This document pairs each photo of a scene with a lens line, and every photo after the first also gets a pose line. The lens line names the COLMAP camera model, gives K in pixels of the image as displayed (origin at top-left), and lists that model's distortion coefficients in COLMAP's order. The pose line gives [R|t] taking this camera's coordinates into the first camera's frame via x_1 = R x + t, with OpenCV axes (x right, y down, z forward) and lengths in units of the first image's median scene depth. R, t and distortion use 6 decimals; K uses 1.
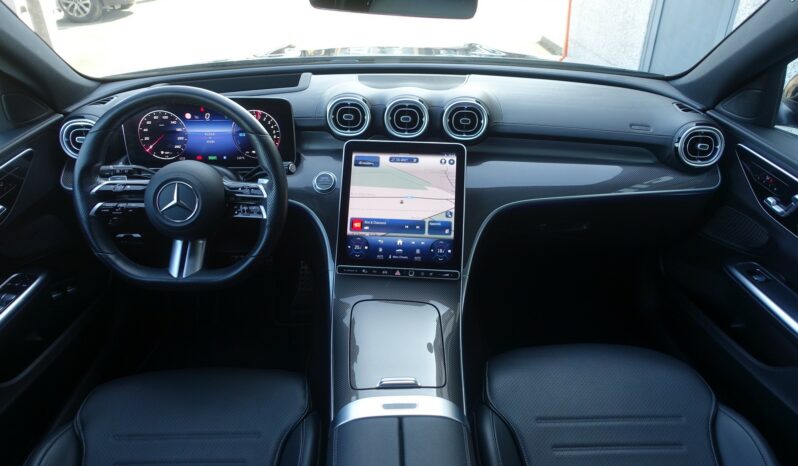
lens RADIAL K [[581.5, 0, 398.4], [0, 581.5, 246.2], [0, 0, 1]] dist [-0.000495, 0.003110]
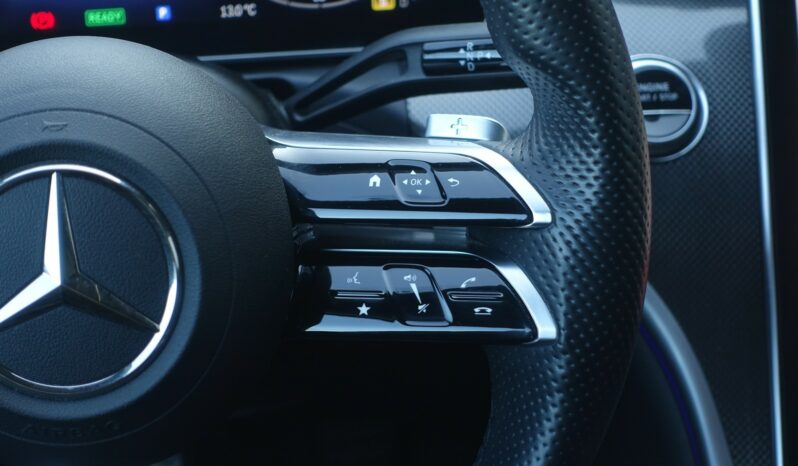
lens RADIAL K [[1576.8, 0, 399.0], [0, 1576.8, 233.0], [0, 0, 1]] dist [-0.060393, -0.347651]
pose [[0.996557, -0.057998, 0.059246, -0.268407], [0.057648, 0.998308, 0.007602, -0.077274], [-0.059586, -0.004160, 0.998214, 0.455636]]
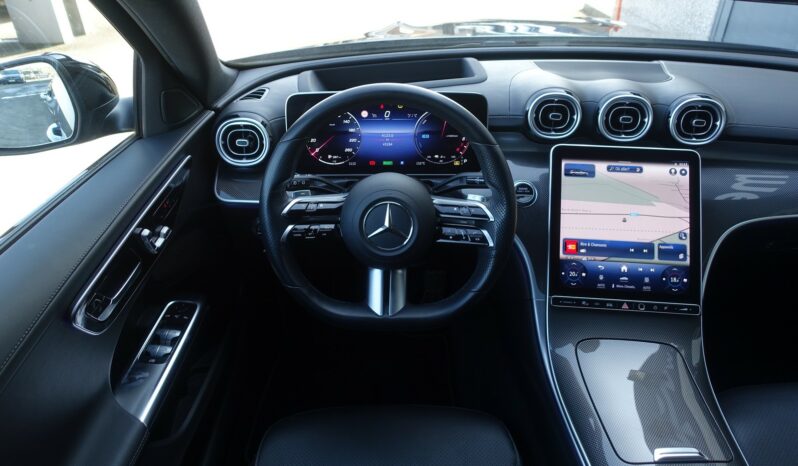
lens RADIAL K [[581.5, 0, 398.4], [0, 581.5, 246.2], [0, 0, 1]] dist [-0.000495, 0.003110]
pose [[0.999886, 0.008557, -0.012417, -0.311478], [-0.007902, 0.998621, 0.051897, -0.079628], [0.012844, -0.051793, 0.998575, 0.153991]]
